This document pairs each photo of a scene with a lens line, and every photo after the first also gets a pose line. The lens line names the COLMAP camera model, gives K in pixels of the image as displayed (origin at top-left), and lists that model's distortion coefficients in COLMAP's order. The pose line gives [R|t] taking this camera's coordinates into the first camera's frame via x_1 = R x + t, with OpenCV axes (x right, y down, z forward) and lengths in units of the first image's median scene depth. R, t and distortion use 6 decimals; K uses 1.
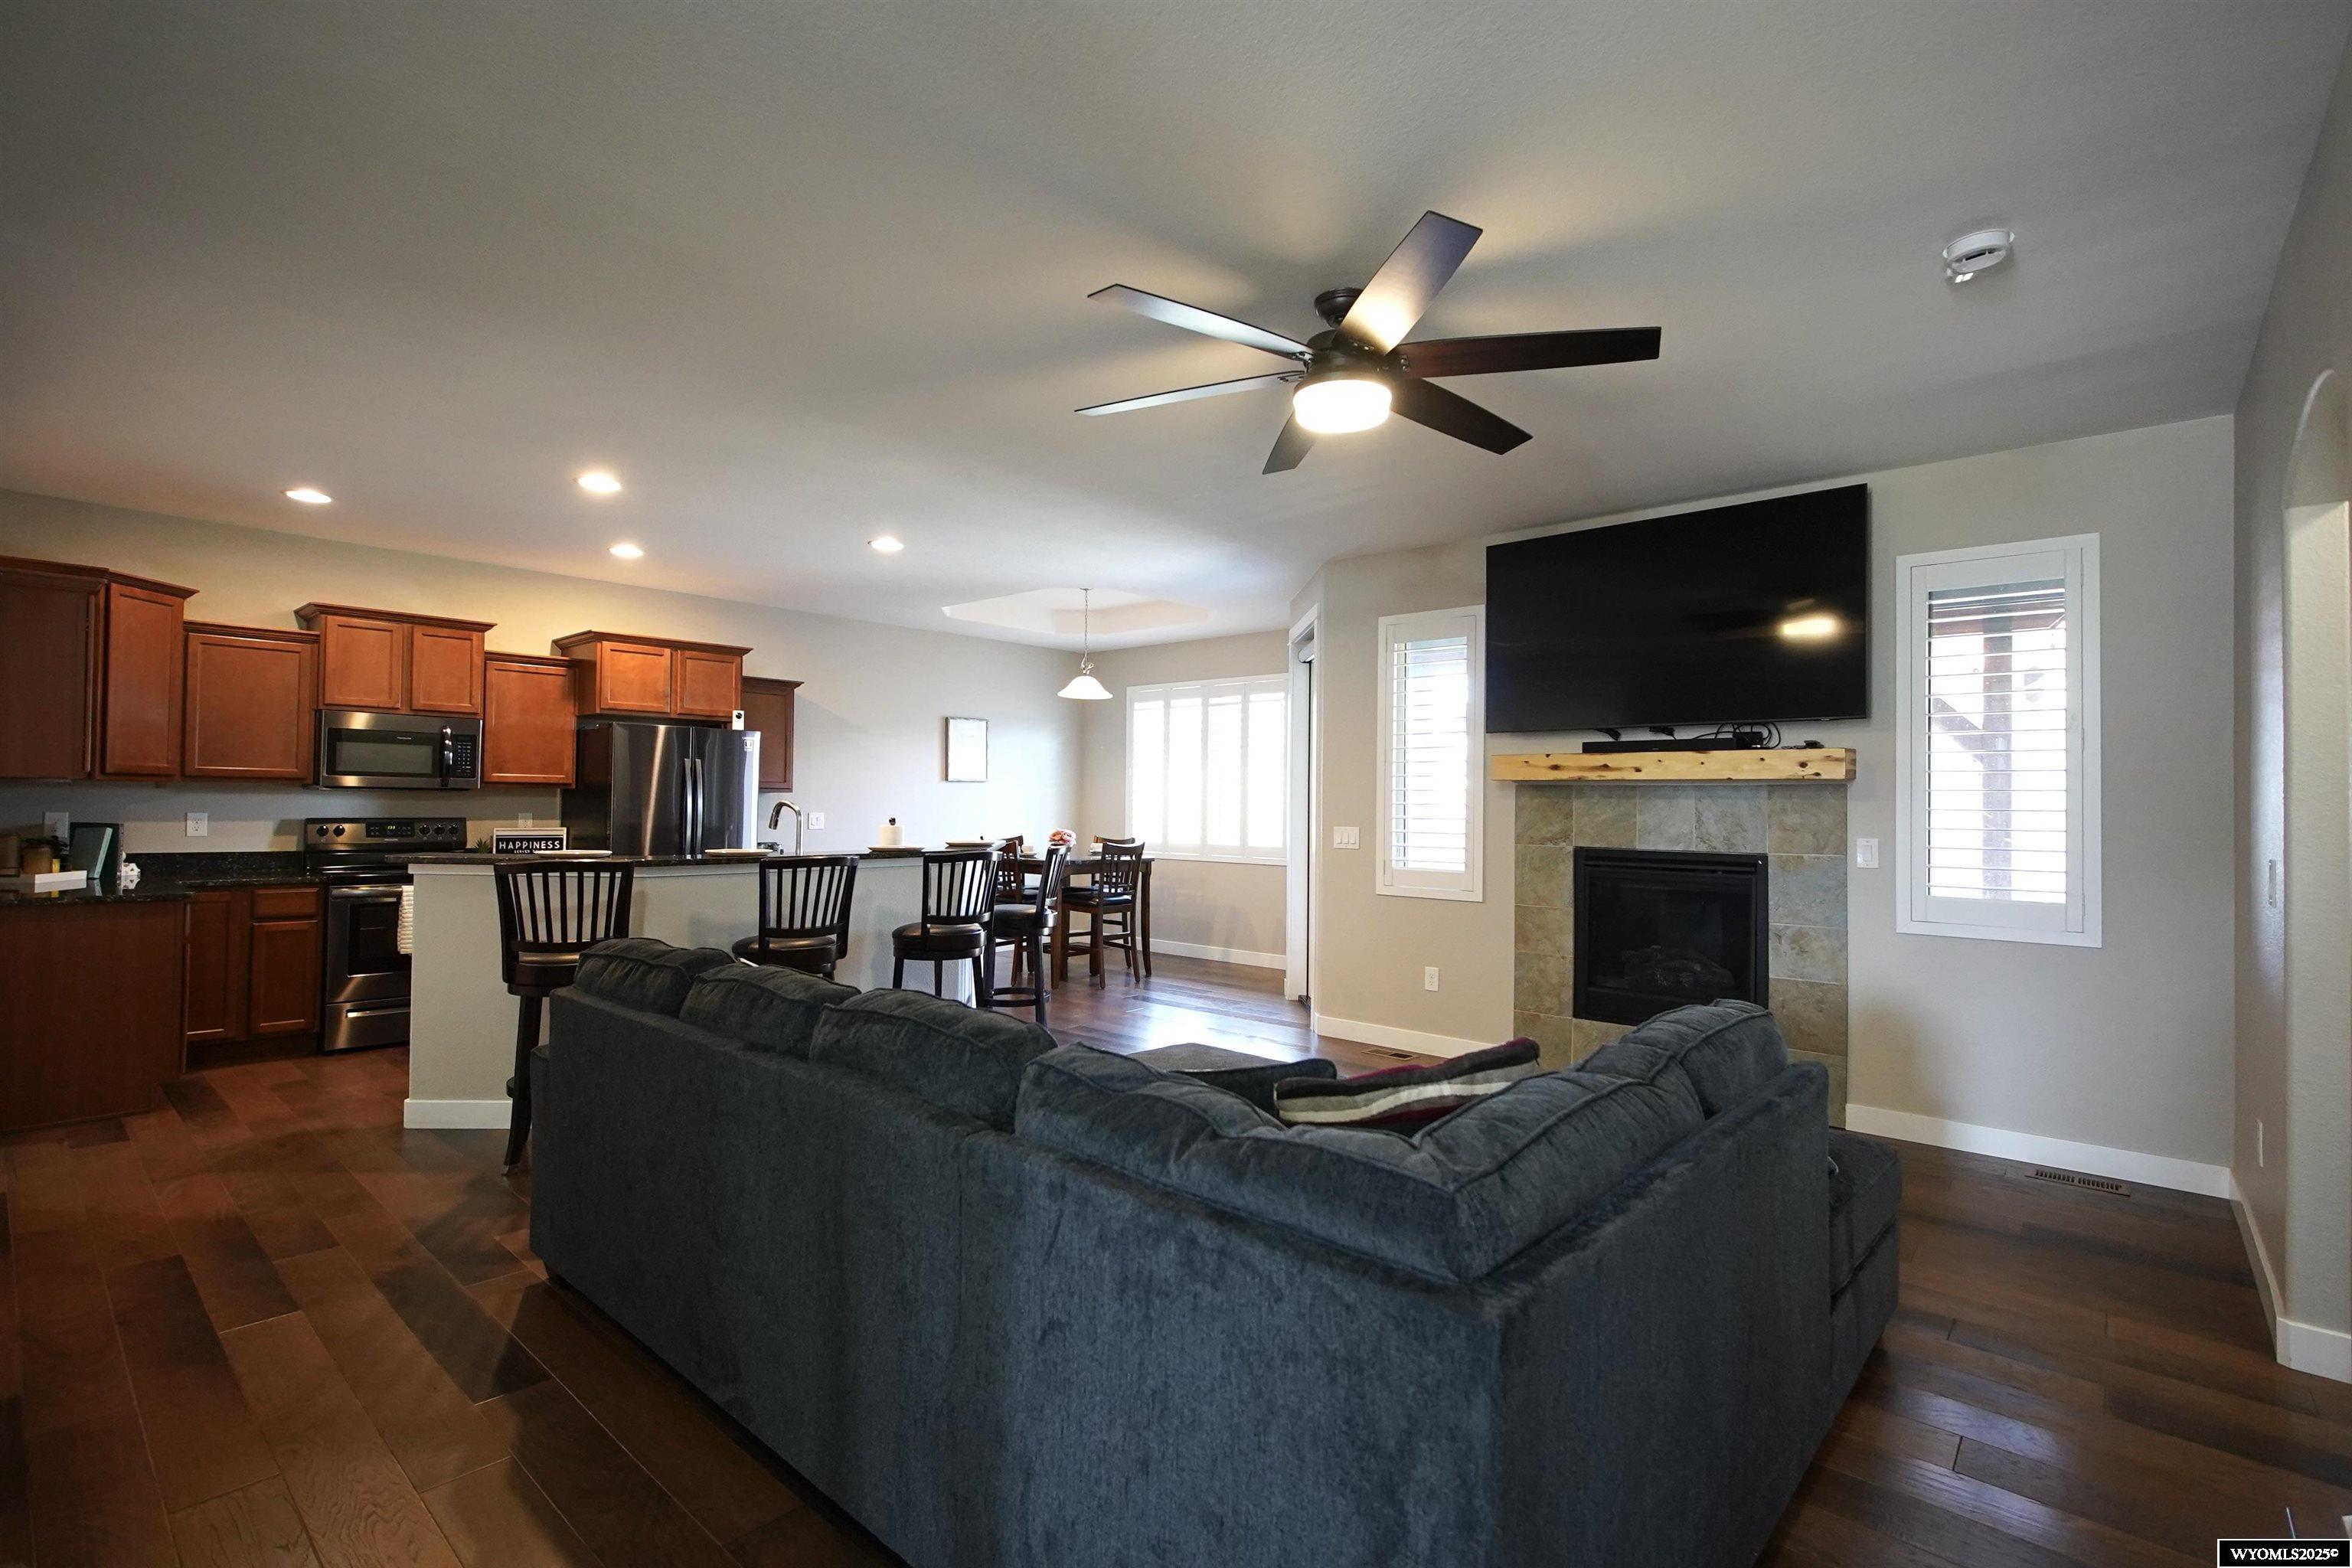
lens RADIAL K [[1084.0, 0, 1174.2], [0, 1084.0, 789.1], [0, 0, 1]] dist [-0.020874, 0.009667]
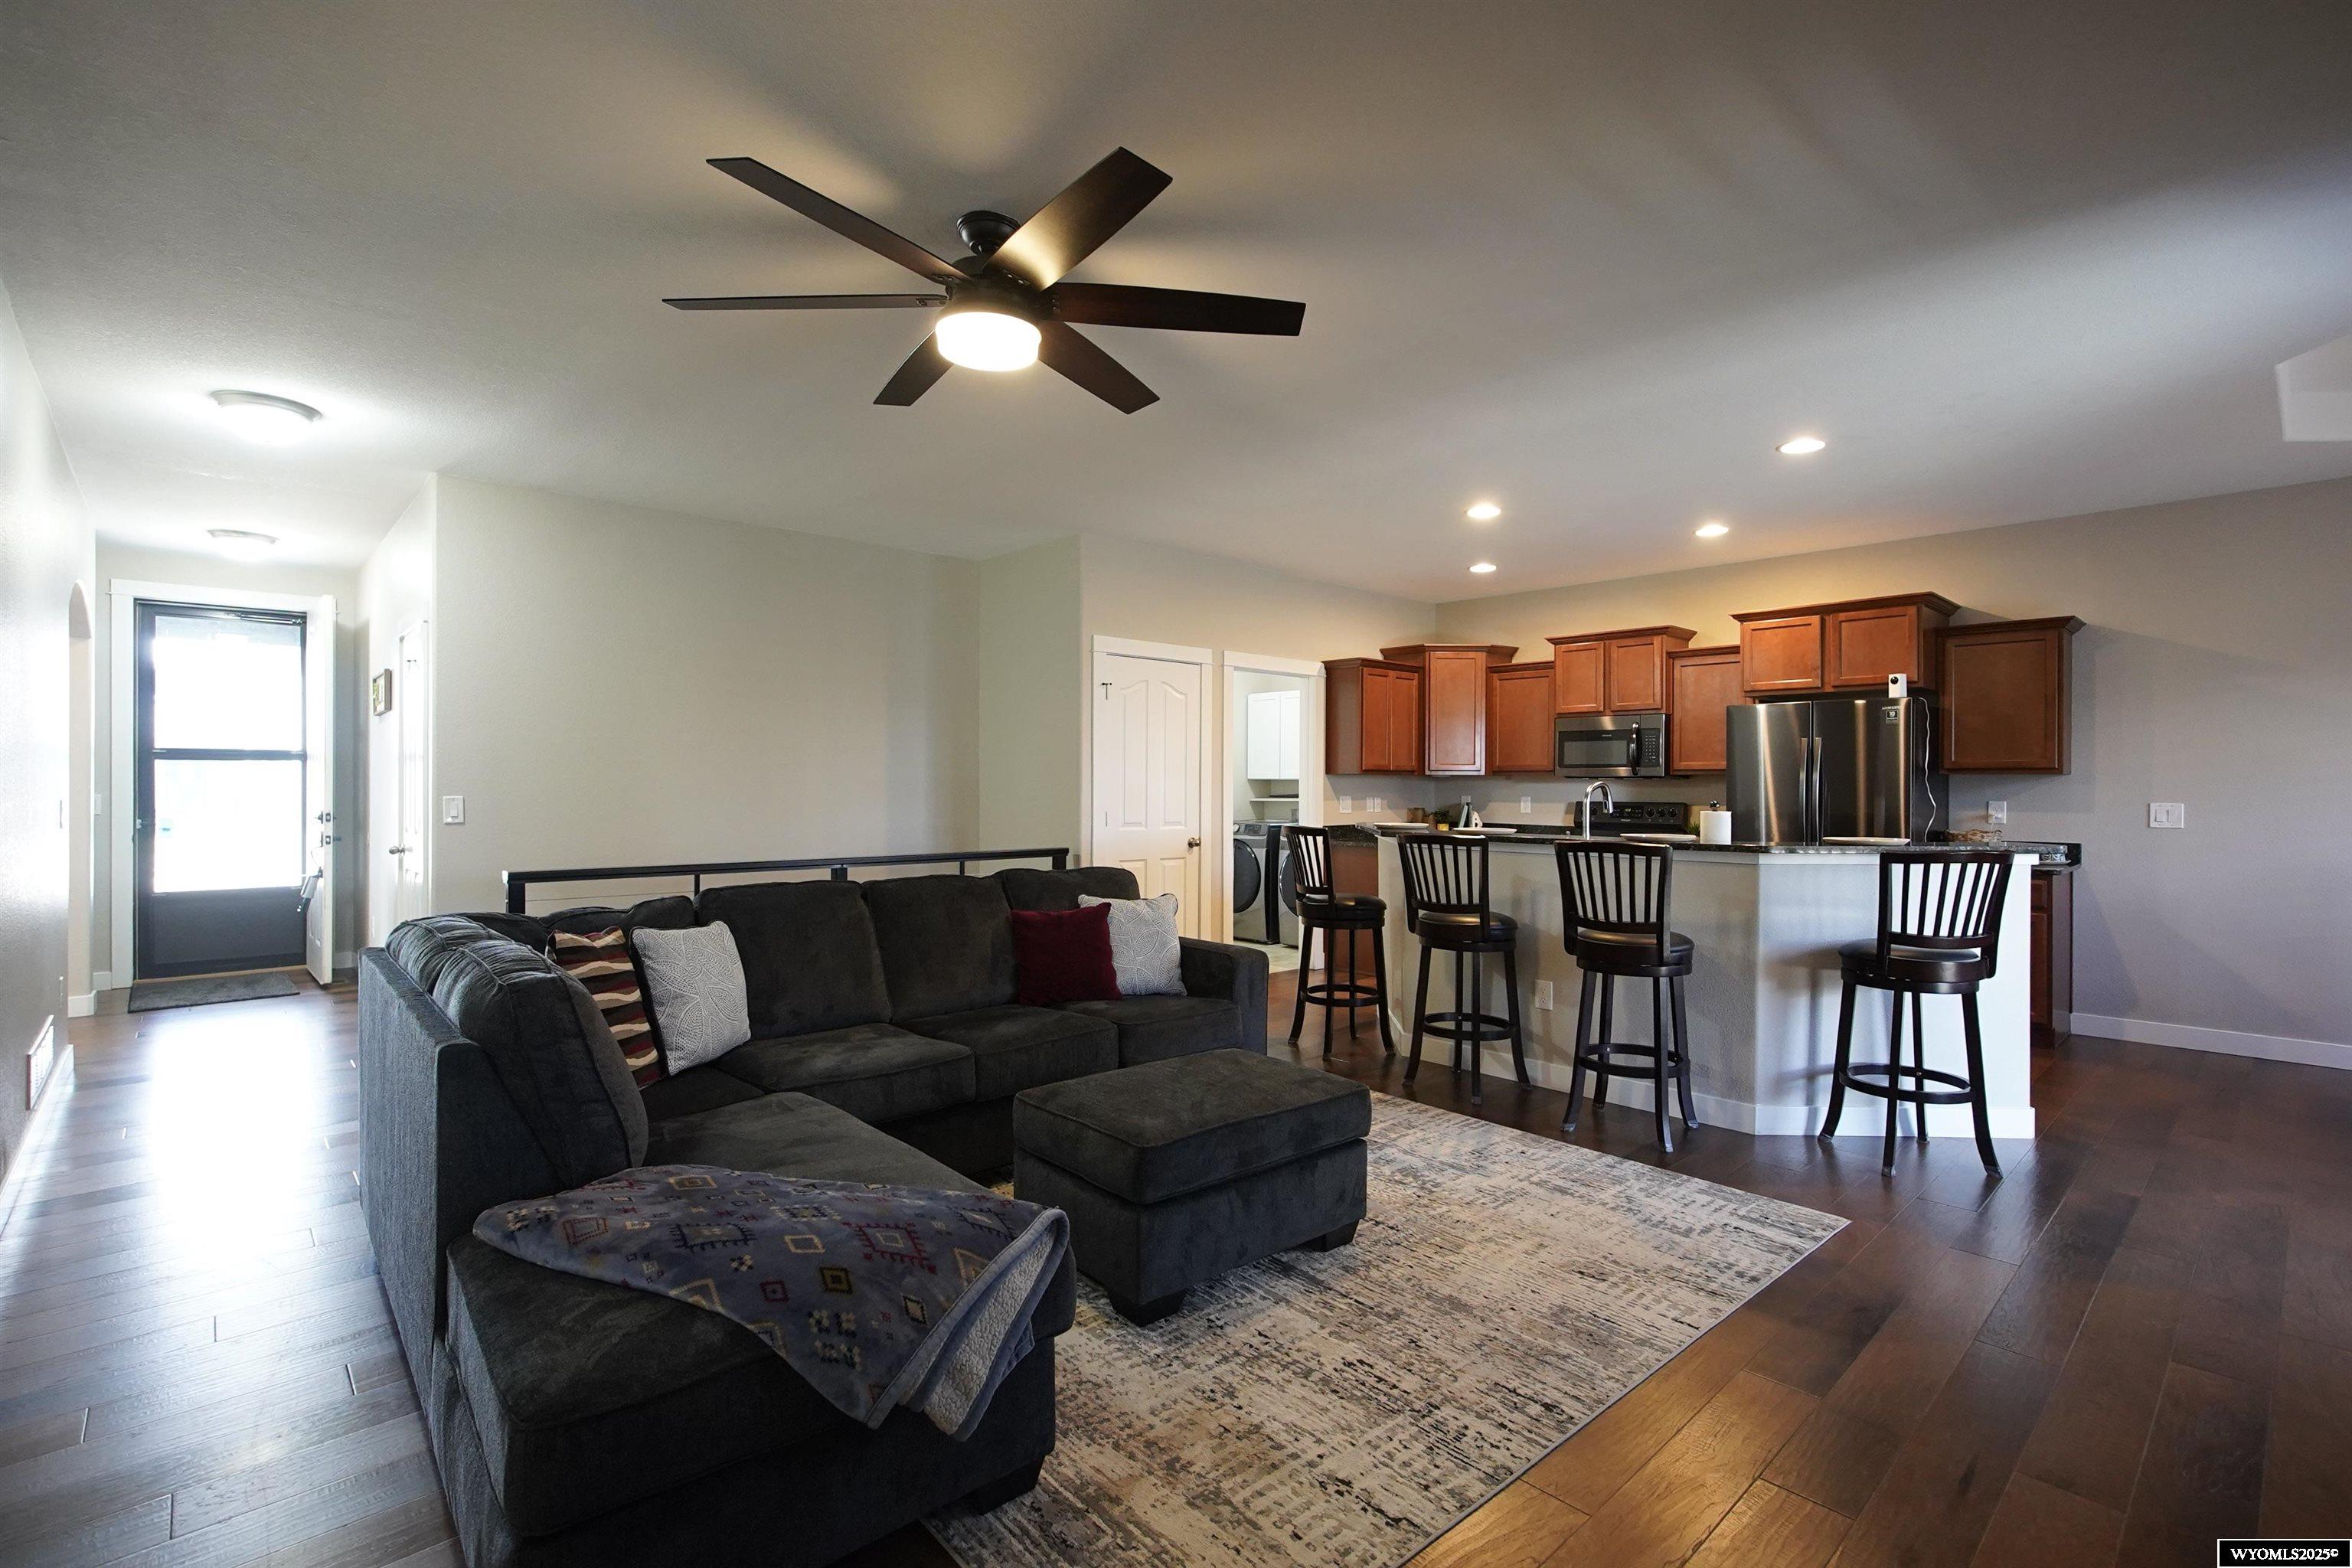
lens RADIAL K [[1084.0, 0, 1182.2], [0, 1084.0, 778.3], [0, 0, 1]] dist [-0.020874, 0.009667]
pose [[-0.088424, -0.018661, -0.995908, 0.562932], [0.008365, 0.999775, -0.019476, 0.021285], [0.996048, -0.010053, -0.088249, 0.676453]]
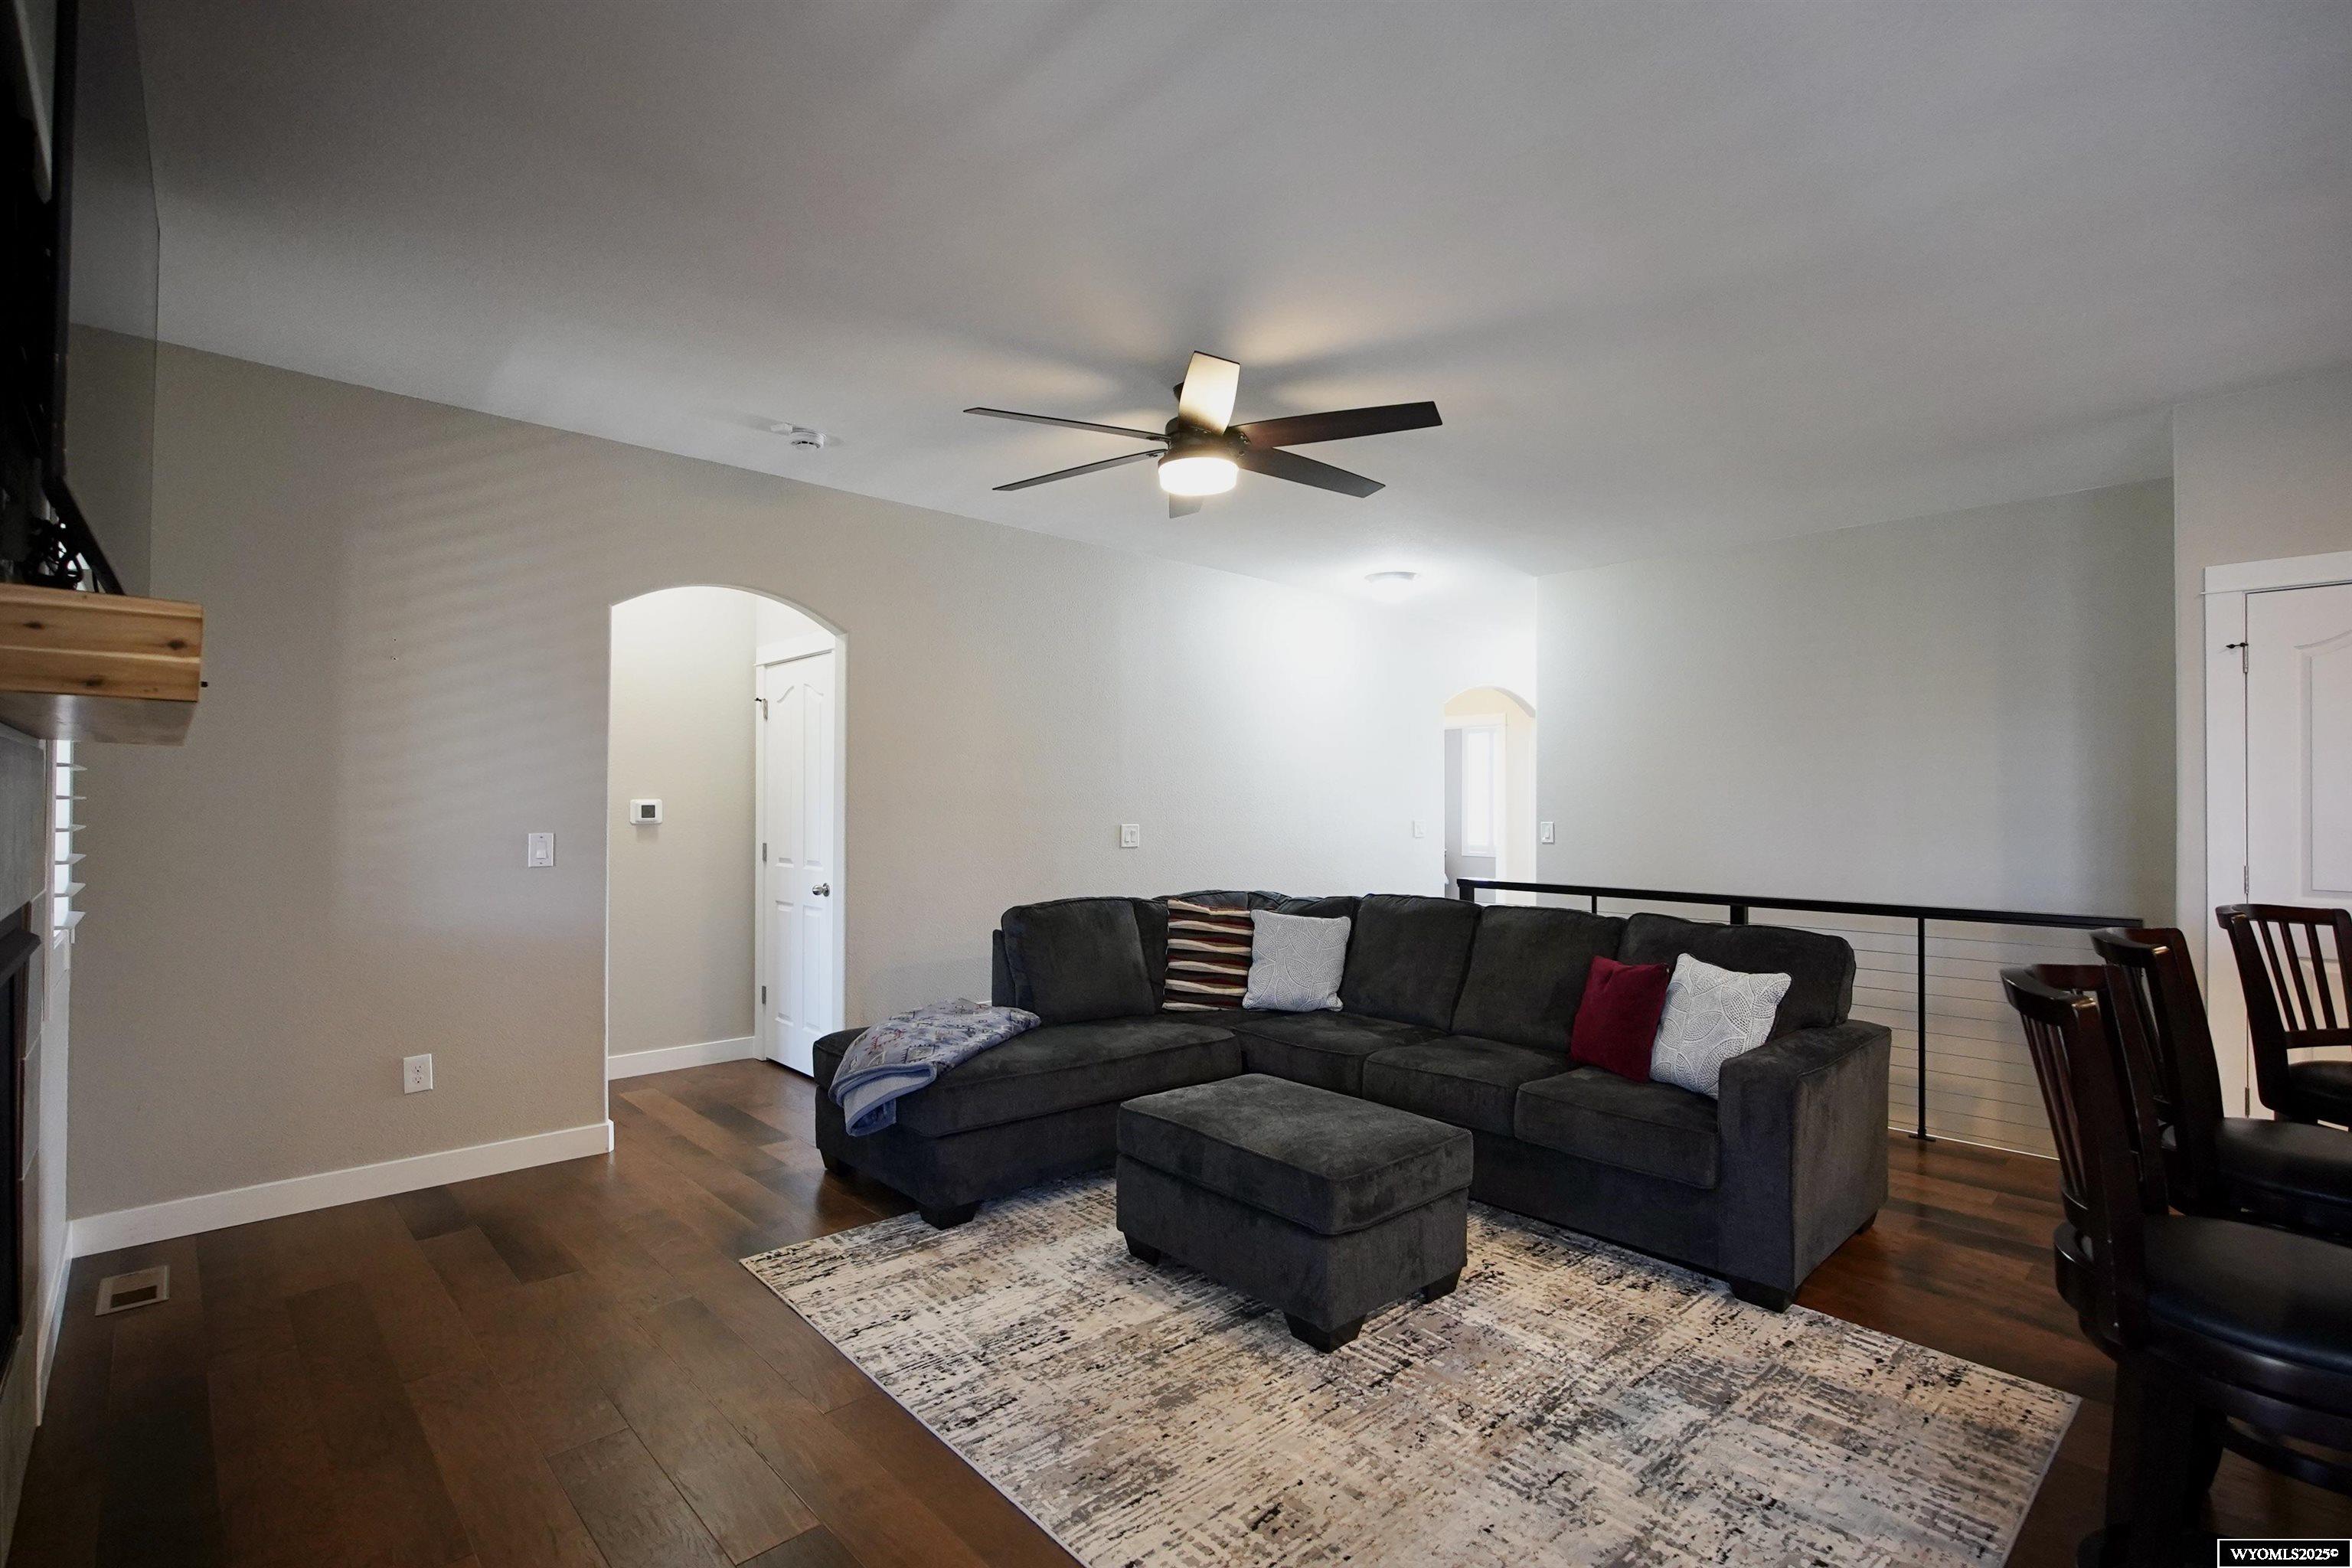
lens RADIAL K [[1084.0, 0, 1165.1], [0, 1084.0, 786.0], [0, 0, 1]] dist [-0.020874, 0.009667]
pose [[-0.996252, -0.014659, 0.085244, 0.035650], [-0.017014, 0.999492, -0.026965, 0.013789], [-0.084805, -0.028314, -0.995995, 1.193661]]
